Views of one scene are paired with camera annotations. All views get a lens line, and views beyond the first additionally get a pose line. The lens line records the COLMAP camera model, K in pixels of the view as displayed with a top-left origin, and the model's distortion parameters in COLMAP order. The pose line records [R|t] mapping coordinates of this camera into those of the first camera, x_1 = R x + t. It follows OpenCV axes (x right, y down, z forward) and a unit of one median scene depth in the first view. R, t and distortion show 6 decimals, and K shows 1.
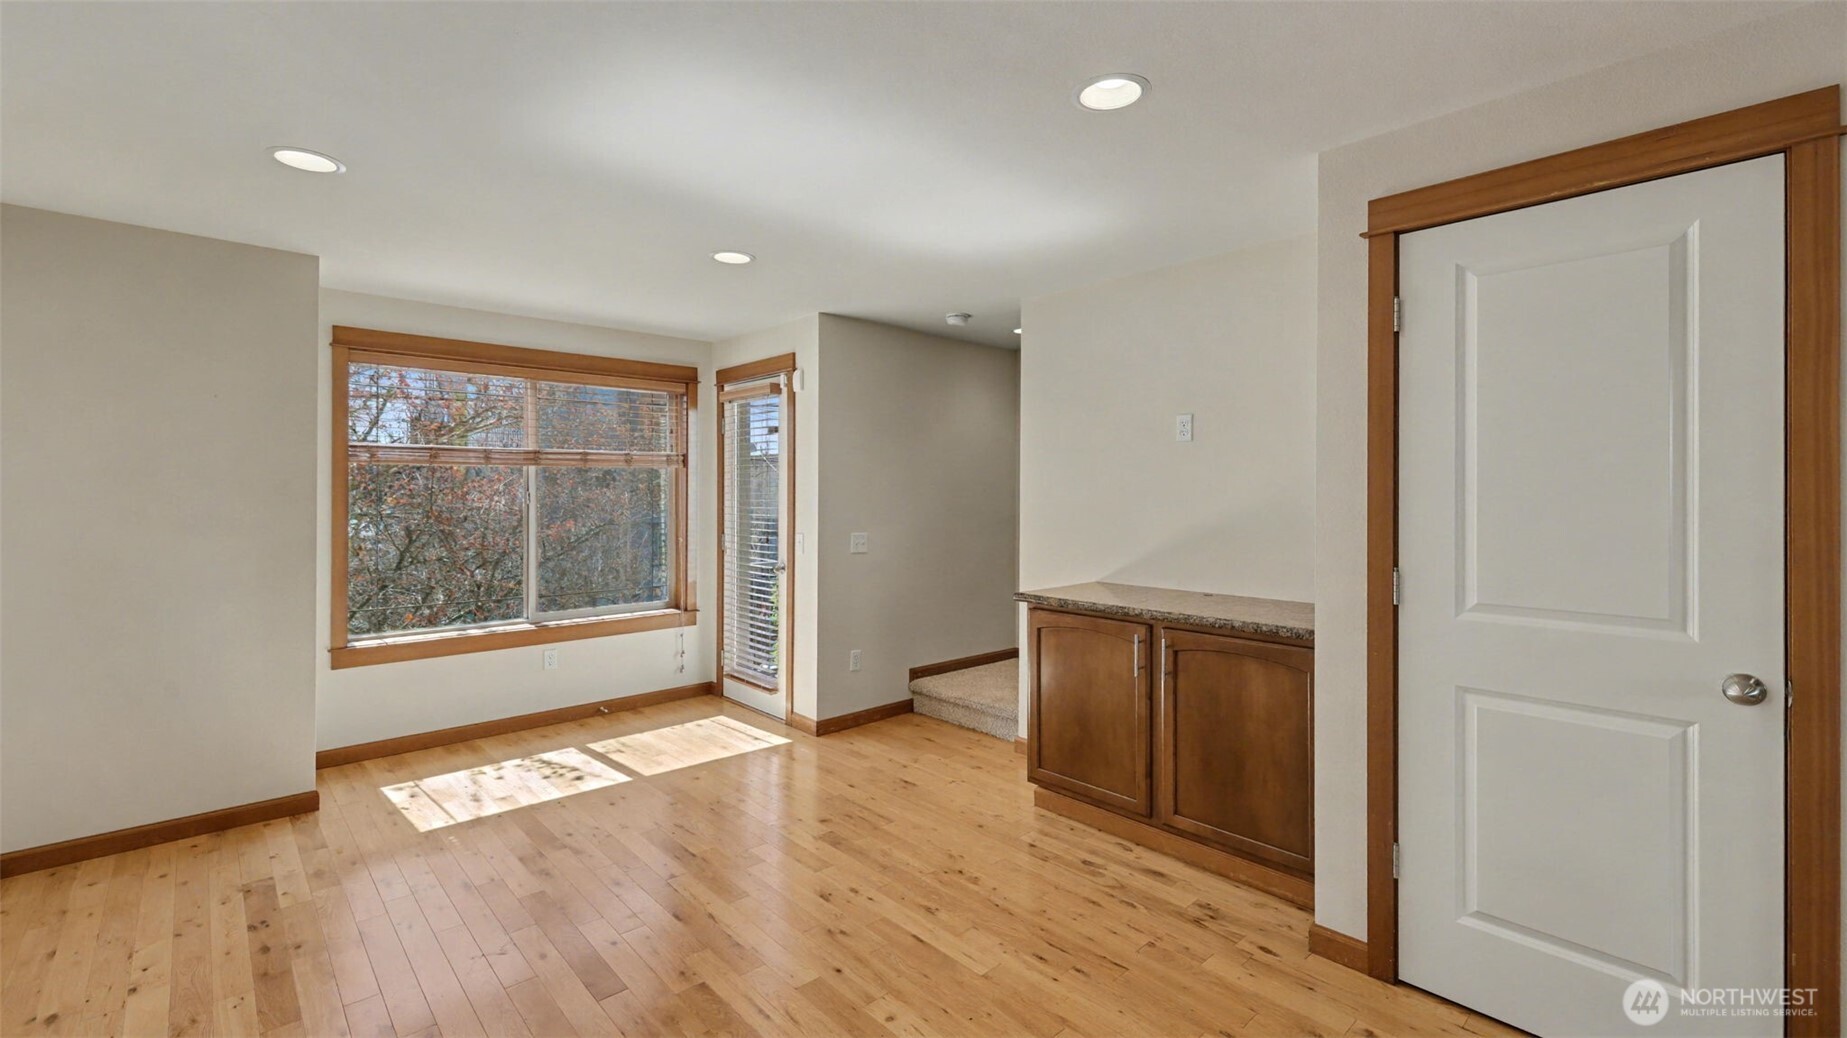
lens RADIAL K [[783.4, 0, 922.4], [0, 783.4, 526.0], [0, 0, 1]] dist [0.009008, -0.002942]
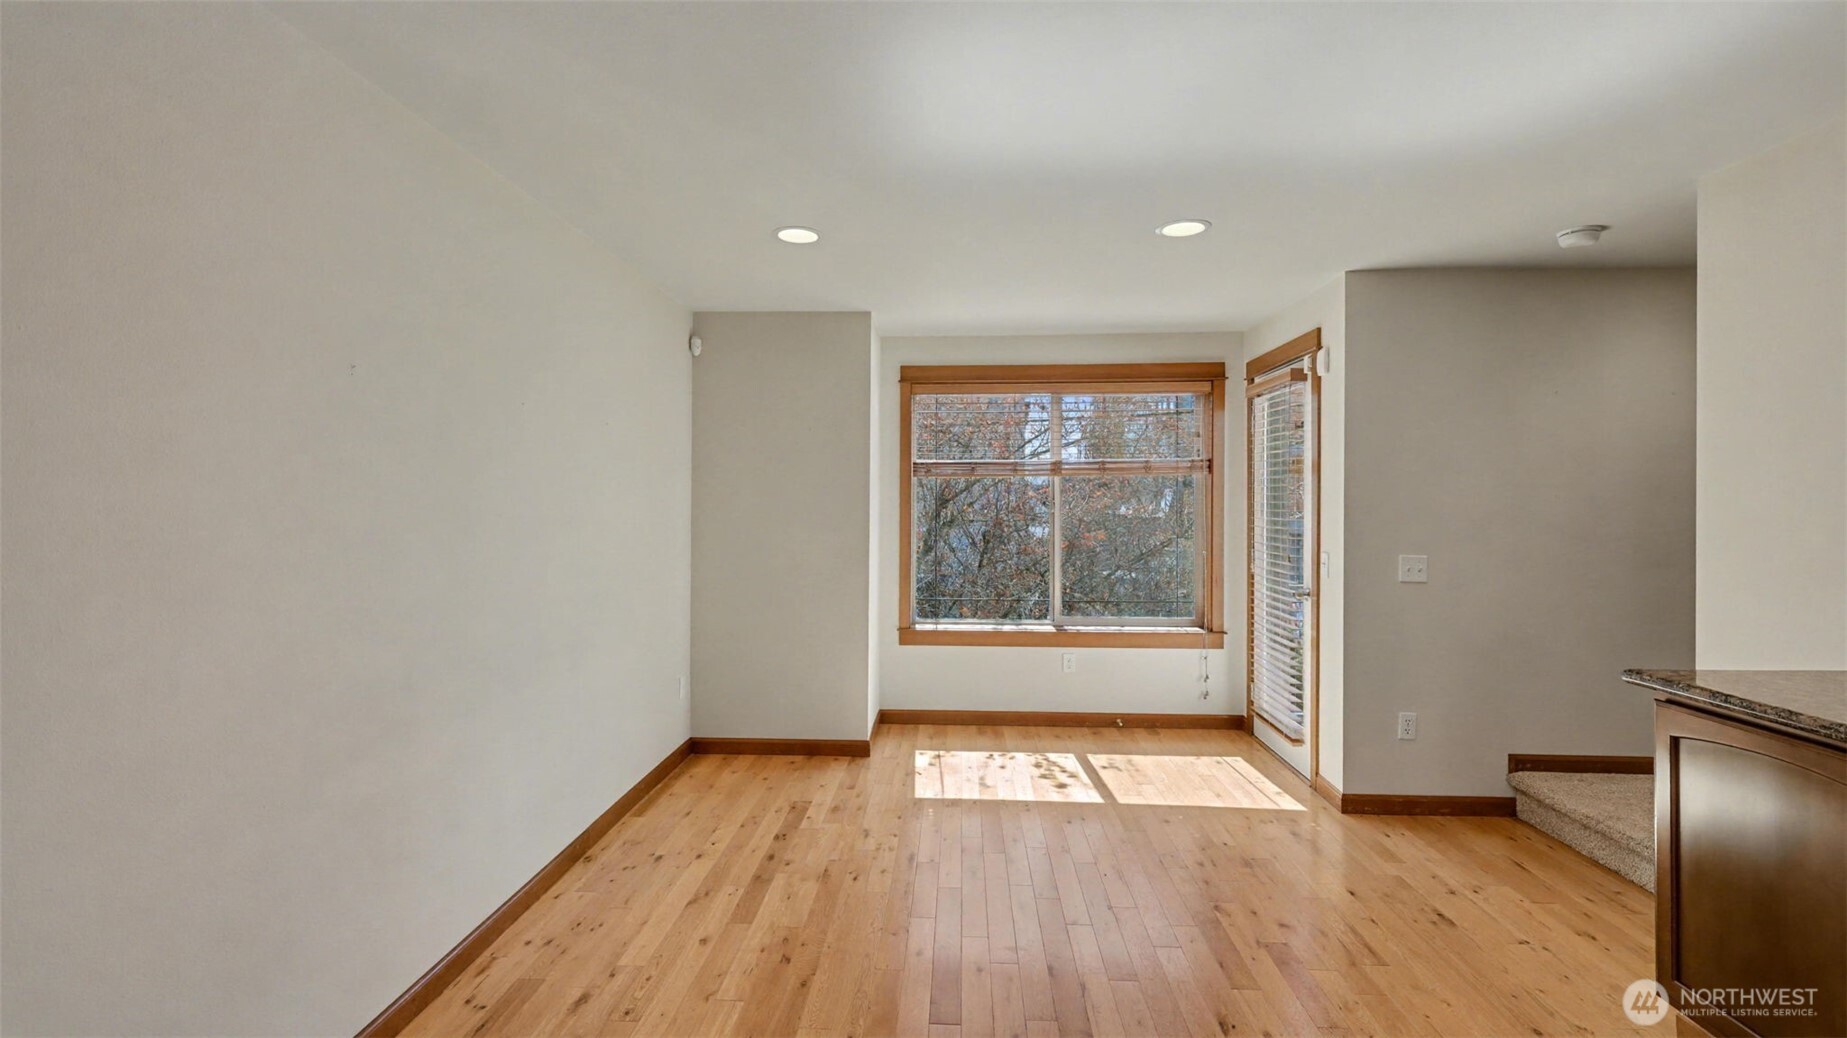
lens RADIAL K [[783.4, 0, 910.5], [0, 783.4, 516.4], [0, 0, 1]] dist [0.009008, -0.002942]
pose [[0.696532, 0.013474, -0.717399, 0.129514], [-0.030807, 0.999463, -0.011140, -0.005101], [0.716864, 0.029861, 0.696574, 0.143921]]
